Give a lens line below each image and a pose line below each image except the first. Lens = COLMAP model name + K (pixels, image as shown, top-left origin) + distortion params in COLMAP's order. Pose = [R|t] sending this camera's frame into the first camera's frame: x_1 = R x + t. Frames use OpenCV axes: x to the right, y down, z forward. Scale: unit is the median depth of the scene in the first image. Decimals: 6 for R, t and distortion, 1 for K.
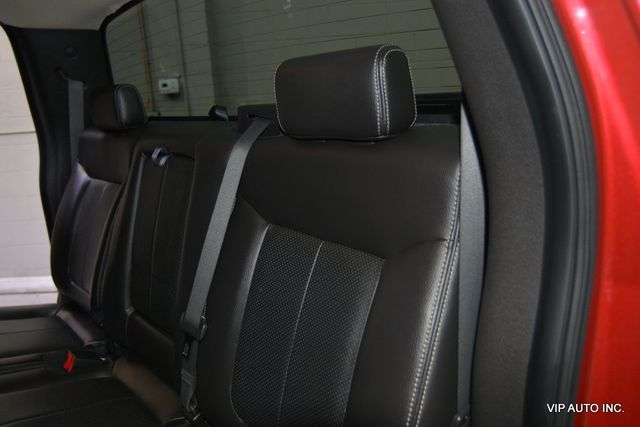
lens RADIAL K [[496.6, 0, 320.0], [0, 496.6, 213.5], [0, 0, 1]] dist [-0.005715, -0.007162]
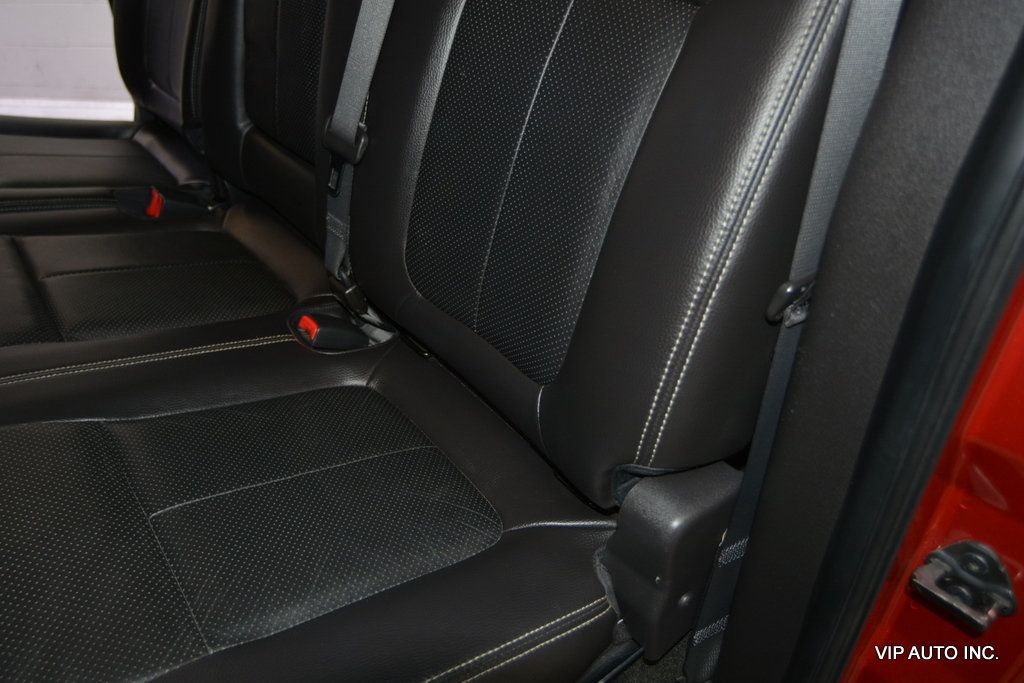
lens RADIAL K [[772.1, 0, 512.0], [0, 772.1, 341.5], [0, 0, 1]] dist [-0.010810, -0.006609]
pose [[0.994840, 0.096106, -0.032506, -0.004094], [-0.078043, 0.929651, 0.360082, 0.089592], [0.064826, -0.355687, 0.932354, 0.060486]]
